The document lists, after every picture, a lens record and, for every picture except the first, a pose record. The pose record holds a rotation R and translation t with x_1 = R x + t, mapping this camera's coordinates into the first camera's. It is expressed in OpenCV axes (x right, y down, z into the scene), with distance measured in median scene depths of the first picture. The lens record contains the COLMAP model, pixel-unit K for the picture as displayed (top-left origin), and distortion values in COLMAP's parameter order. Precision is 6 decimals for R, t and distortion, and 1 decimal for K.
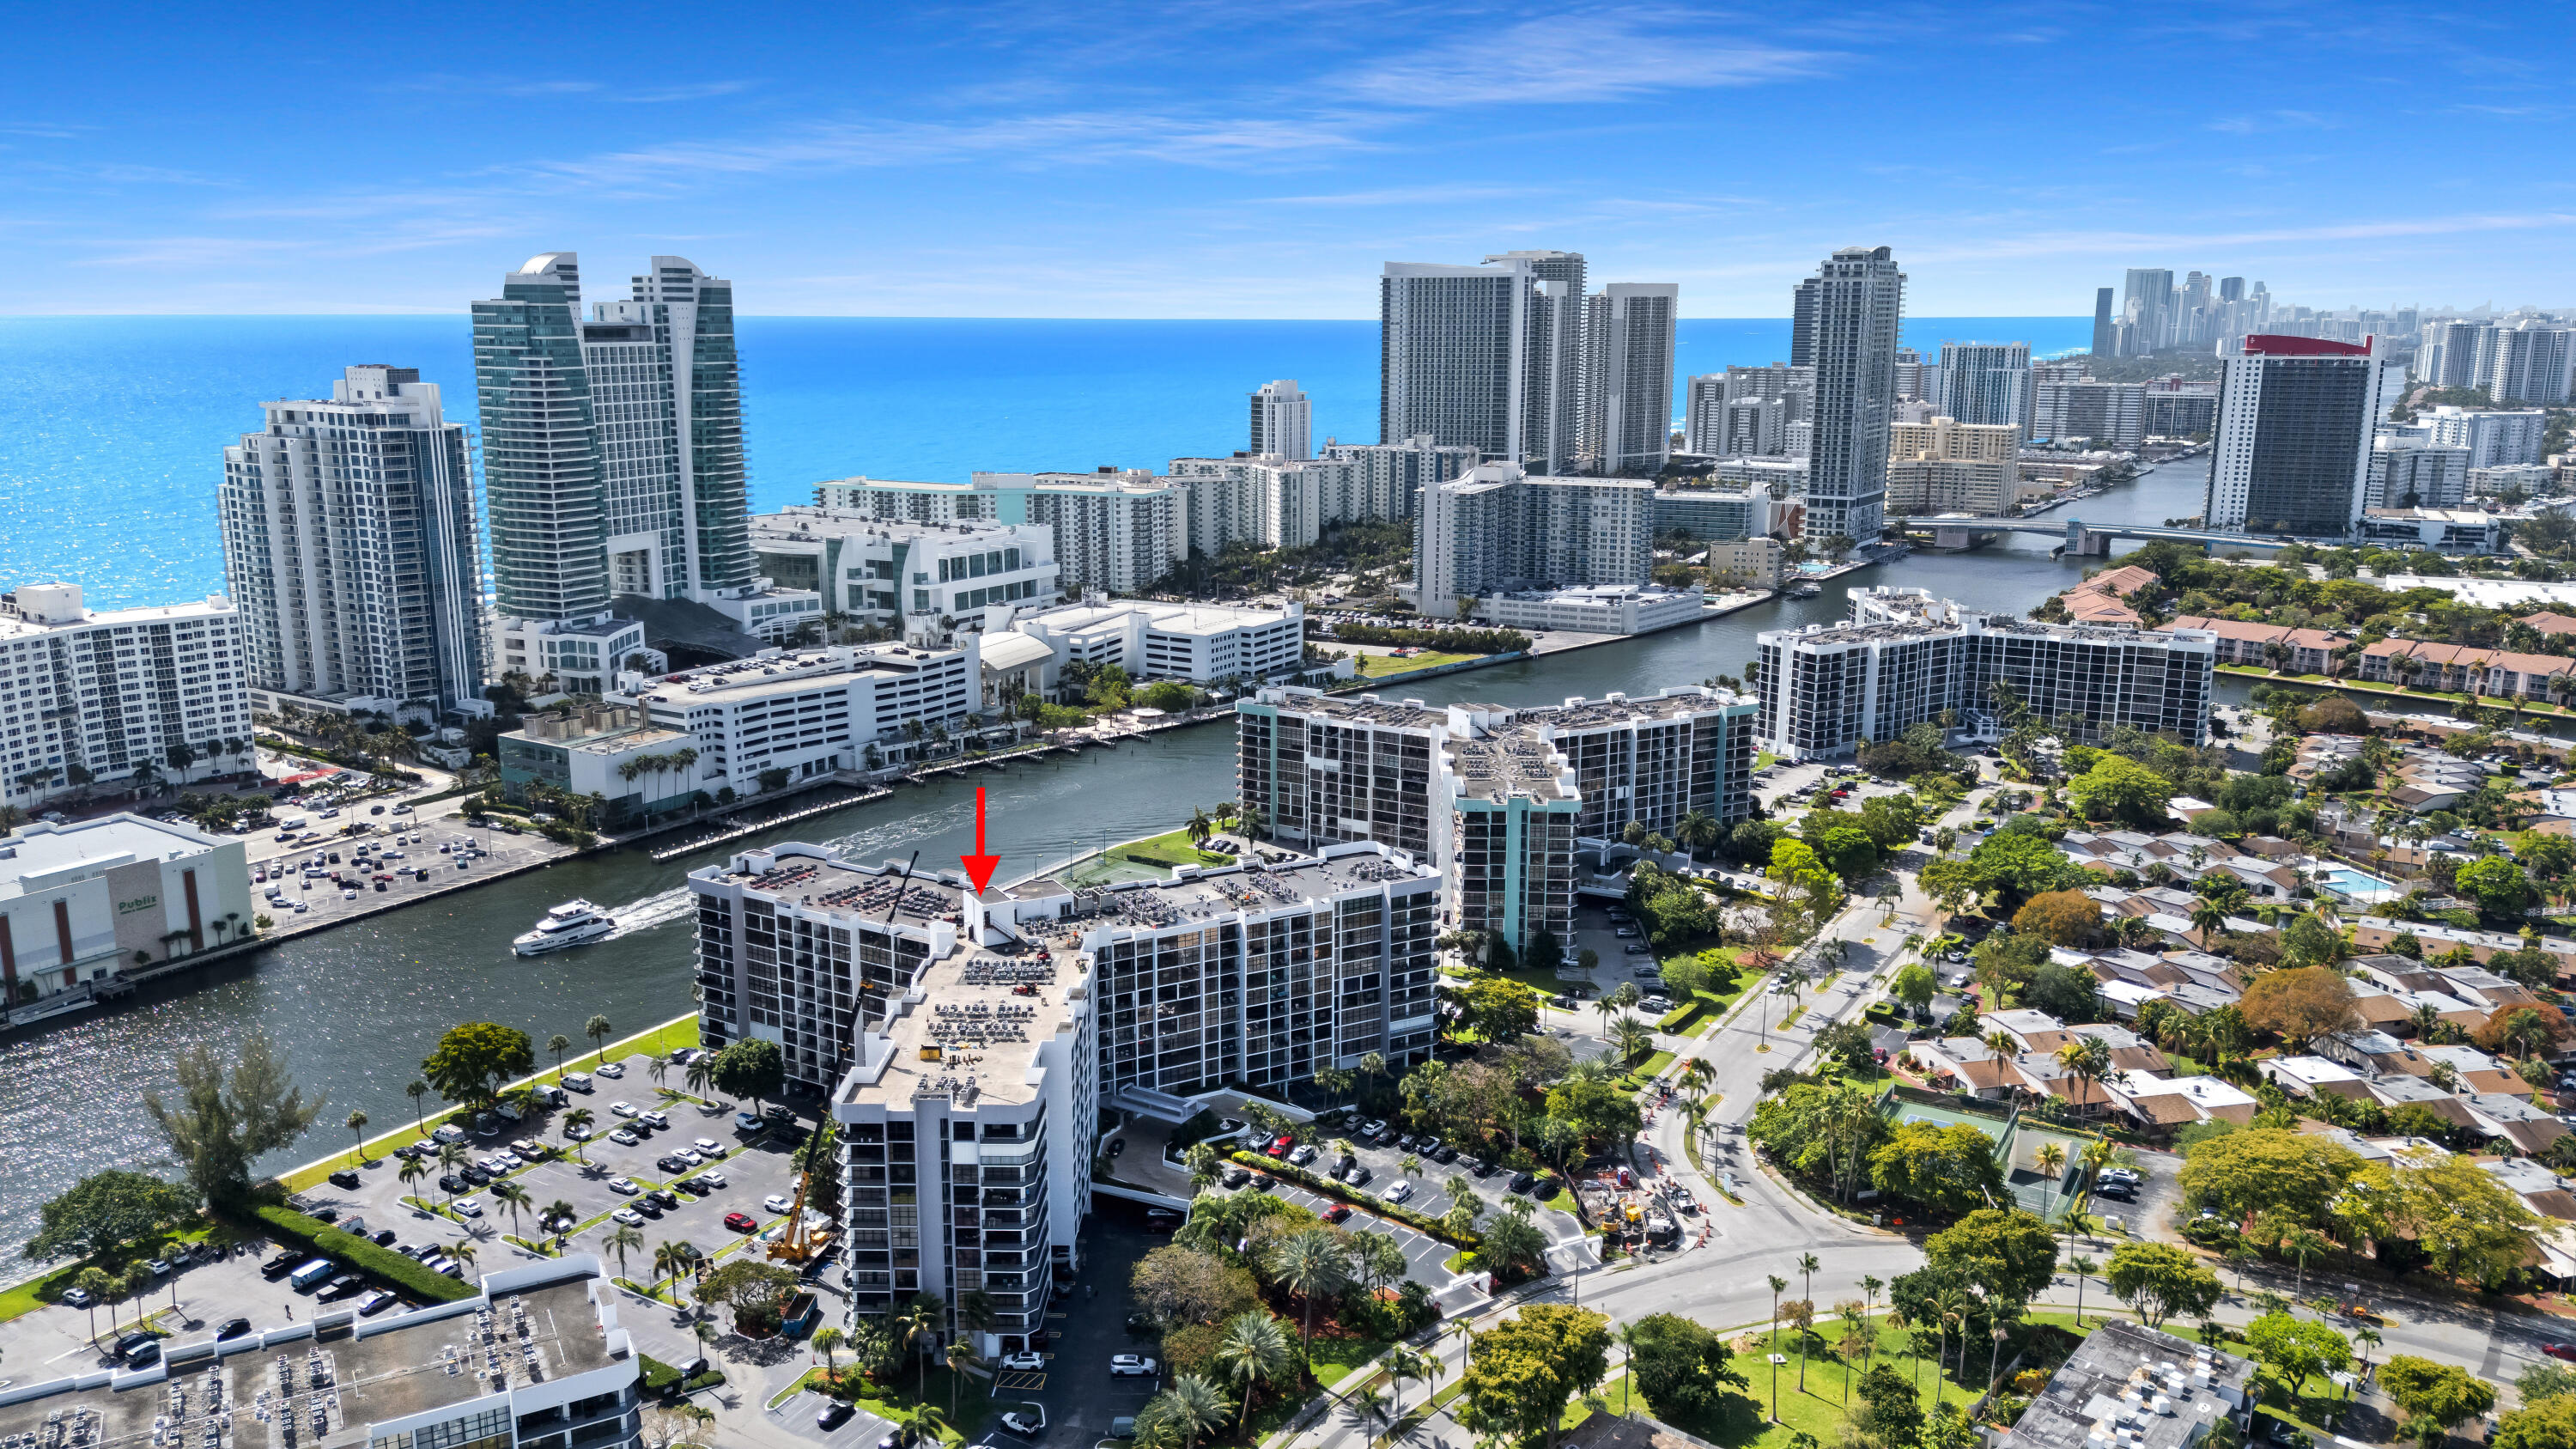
lens RADIAL K [[1888.9, 0, 1283.0], [0, 1888.9, 726.6], [0, 0, 1]] dist [0.094943, -0.118957]
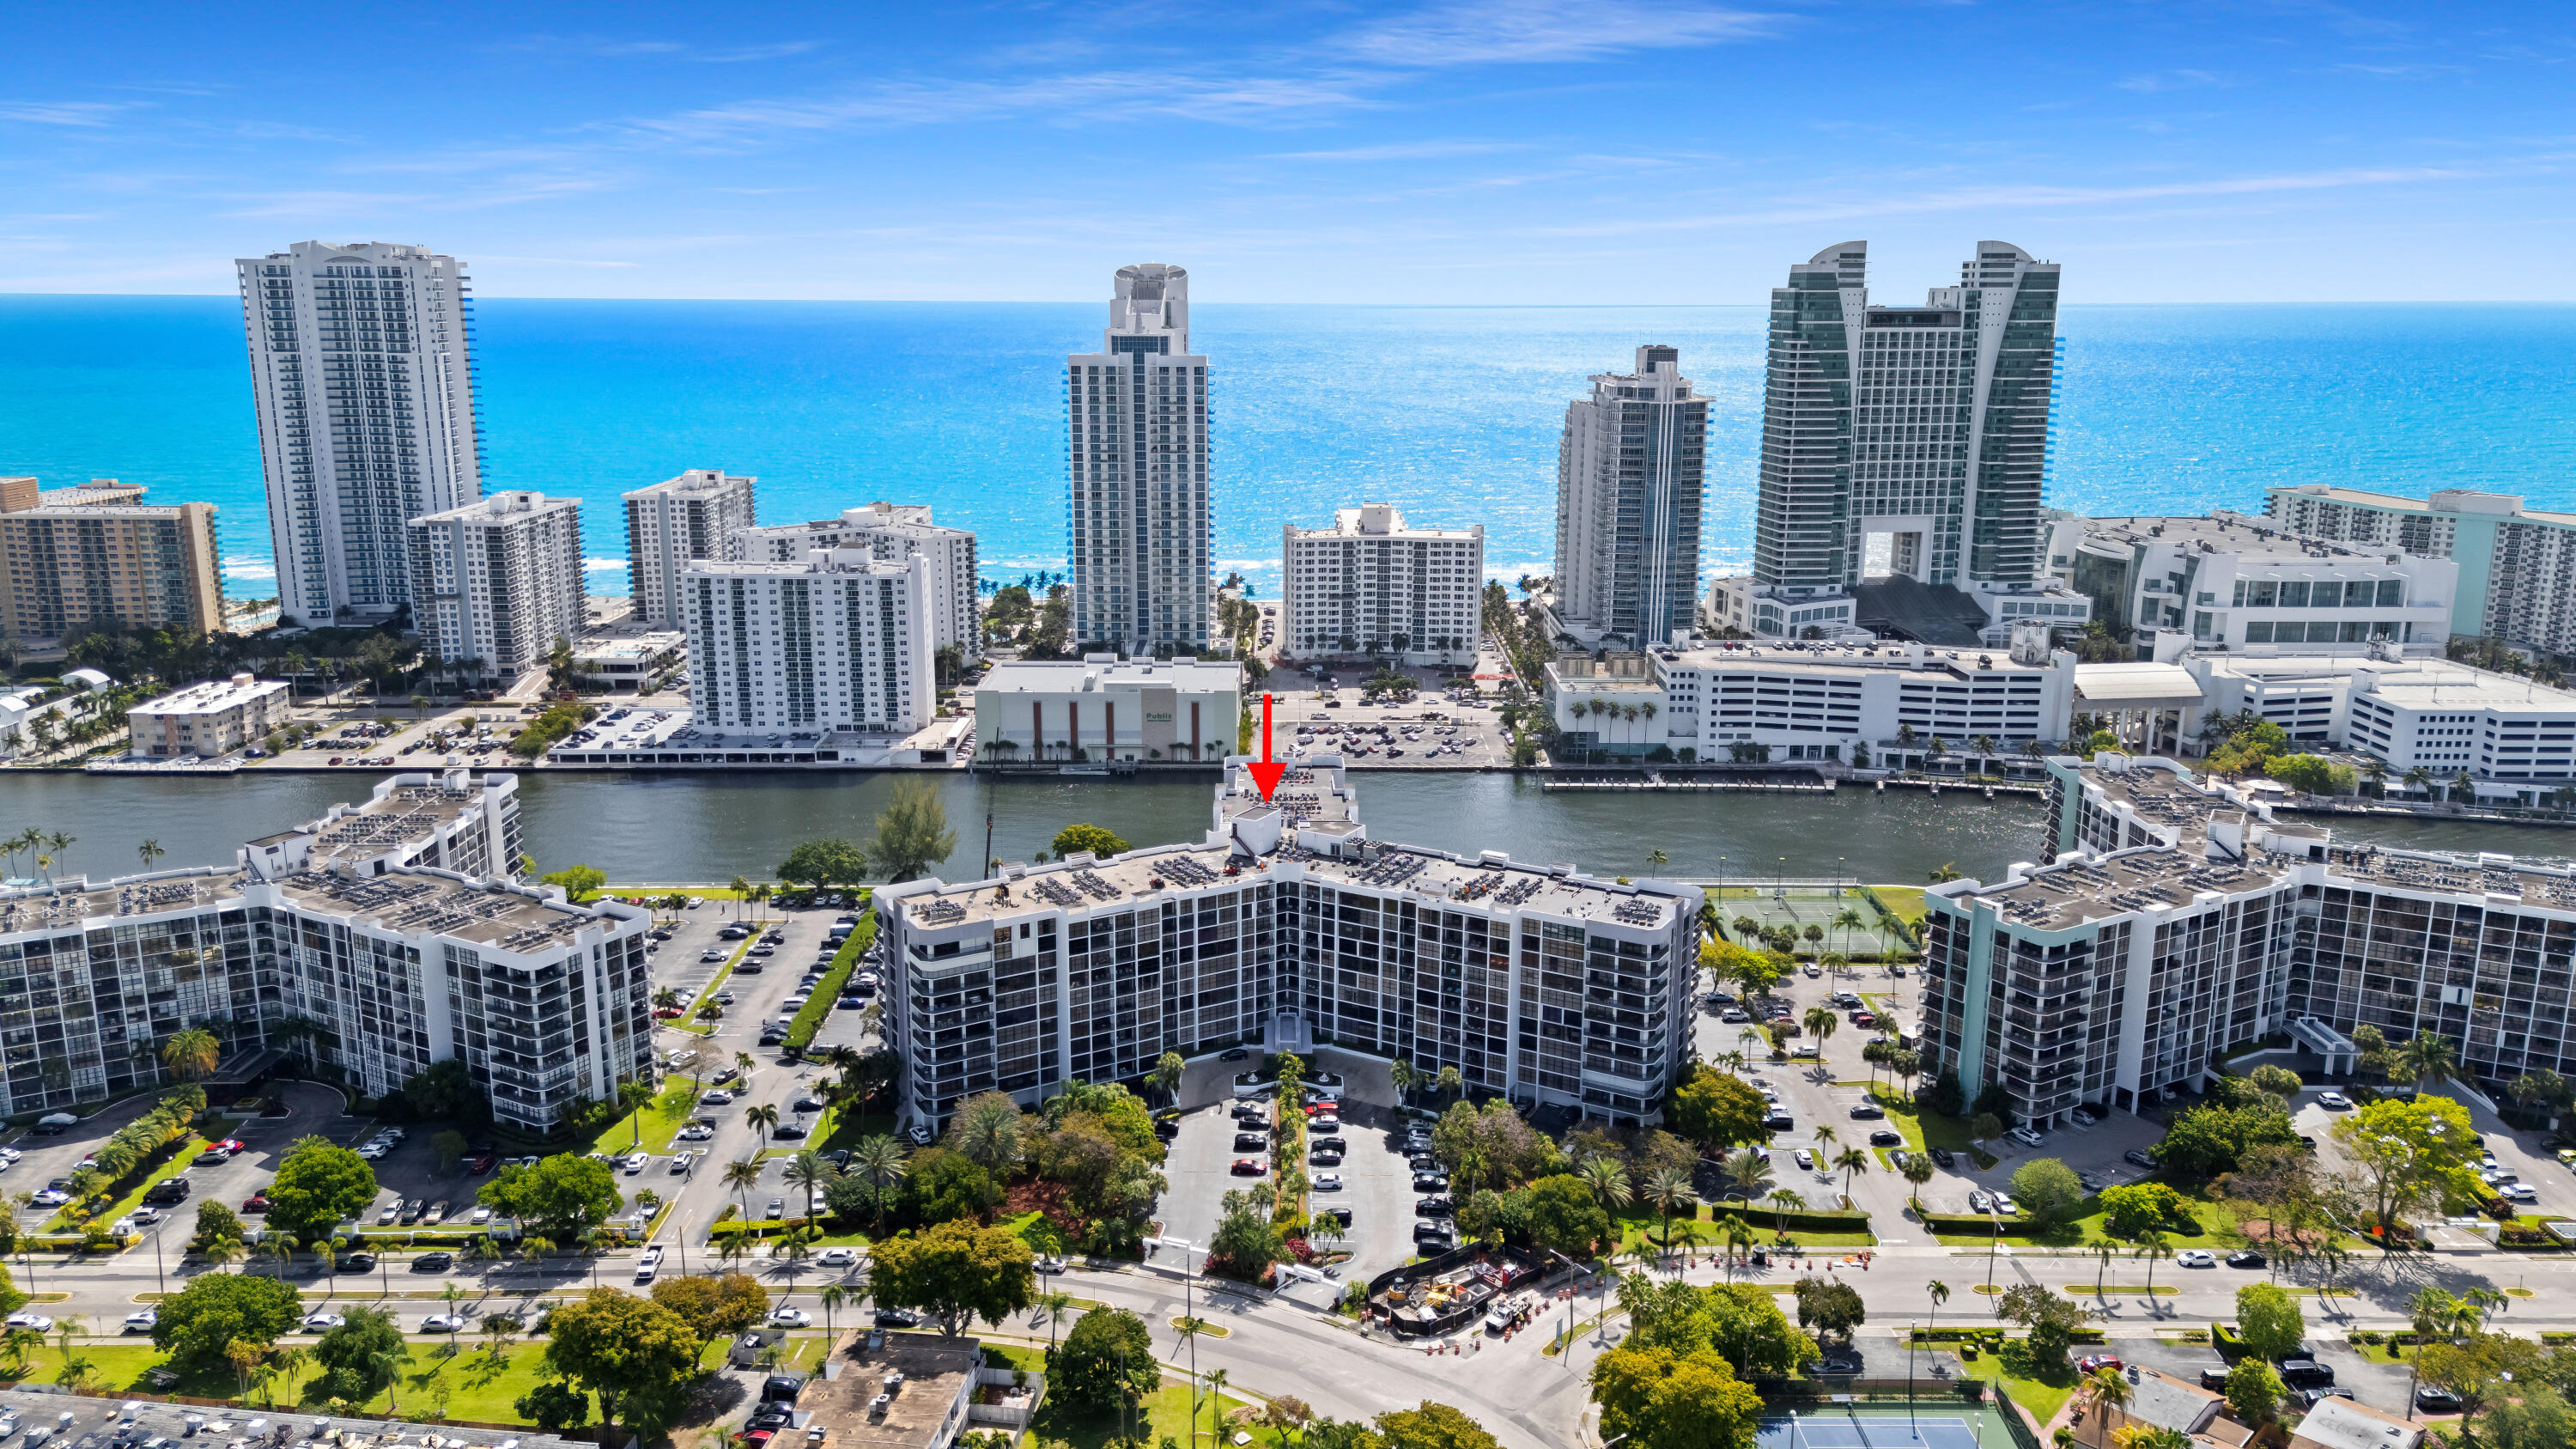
lens RADIAL K [[1888.9, 0, 1283.0], [0, 1888.9, 726.6], [0, 0, 1]] dist [0.094943, -0.118957]
pose [[0.519612, 0.188555, -0.833337, 0.461307], [-0.183573, 0.977204, 0.106644, -0.049998], [0.834448, 0.097564, 0.542381, 0.232179]]
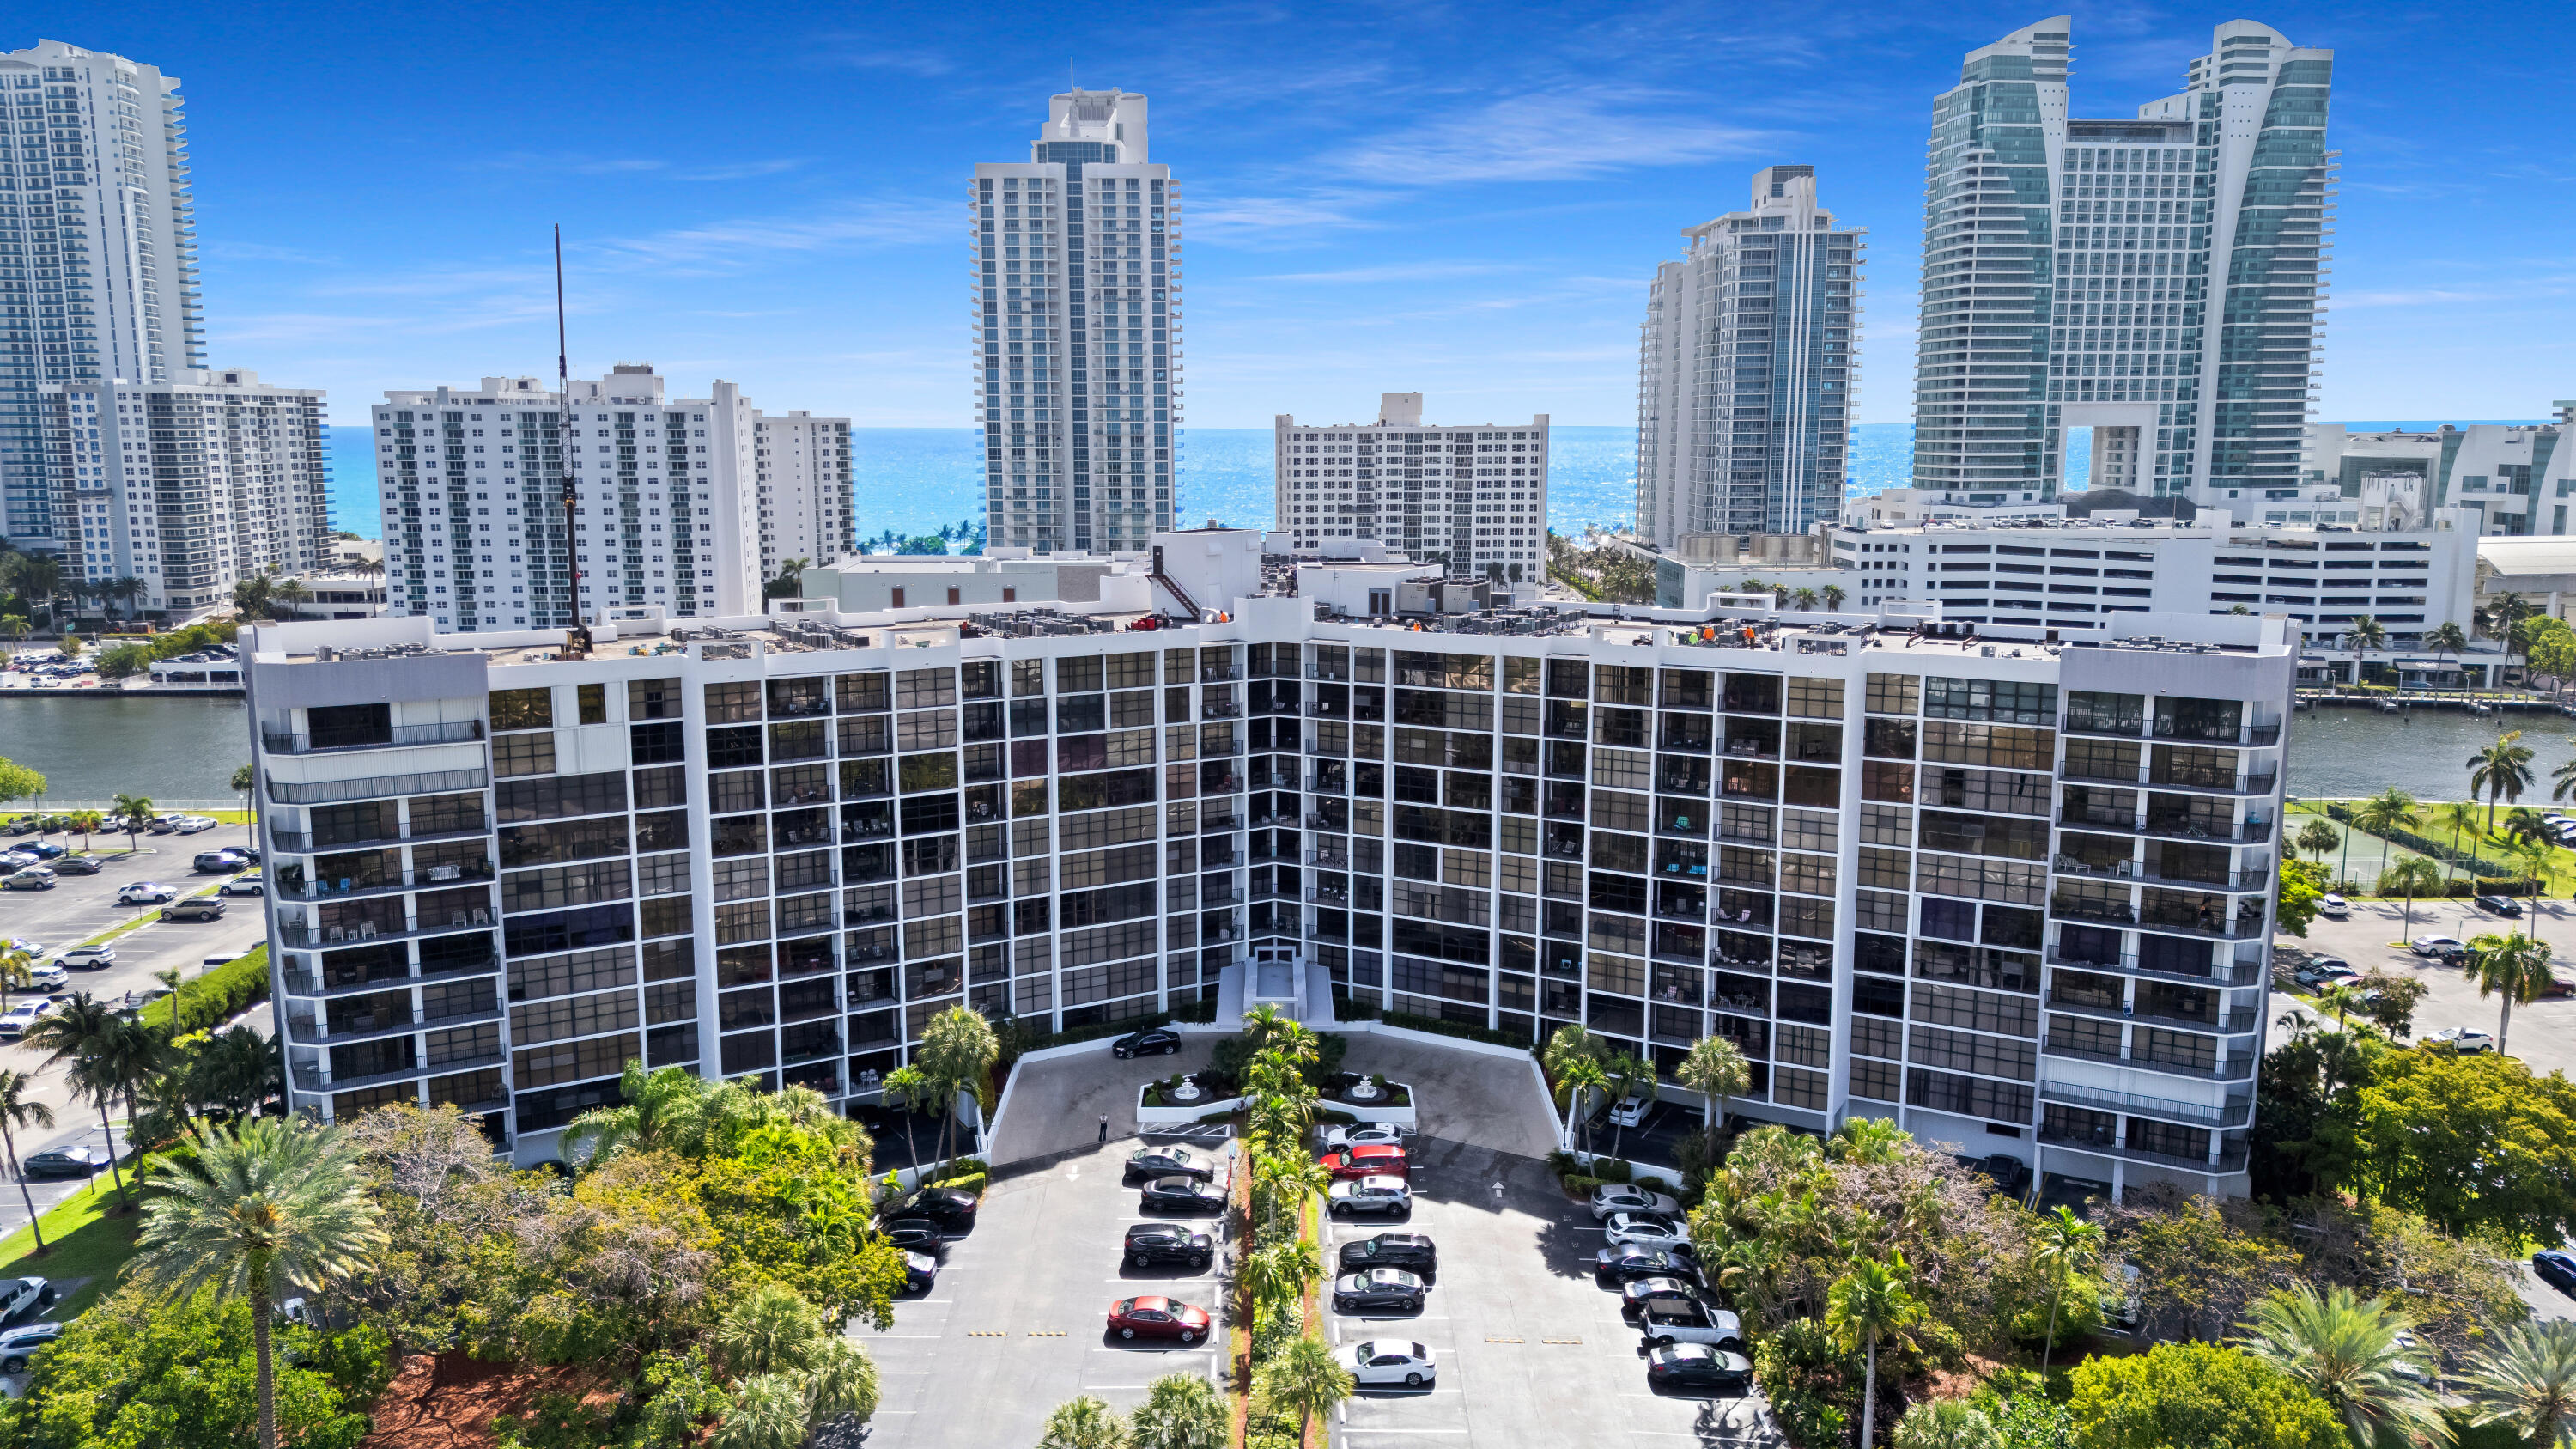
lens RADIAL K [[1880.1, 0, 1284.8], [0, 1880.1, 730.2], [0, 0, 1]] dist [0.042583, -0.008408]
pose [[0.521598, 0.130212, -0.843196, 0.175069], [-0.179452, 0.982921, 0.040780, 0.069306], [0.834106, 0.130043, 0.536057, 0.439858]]
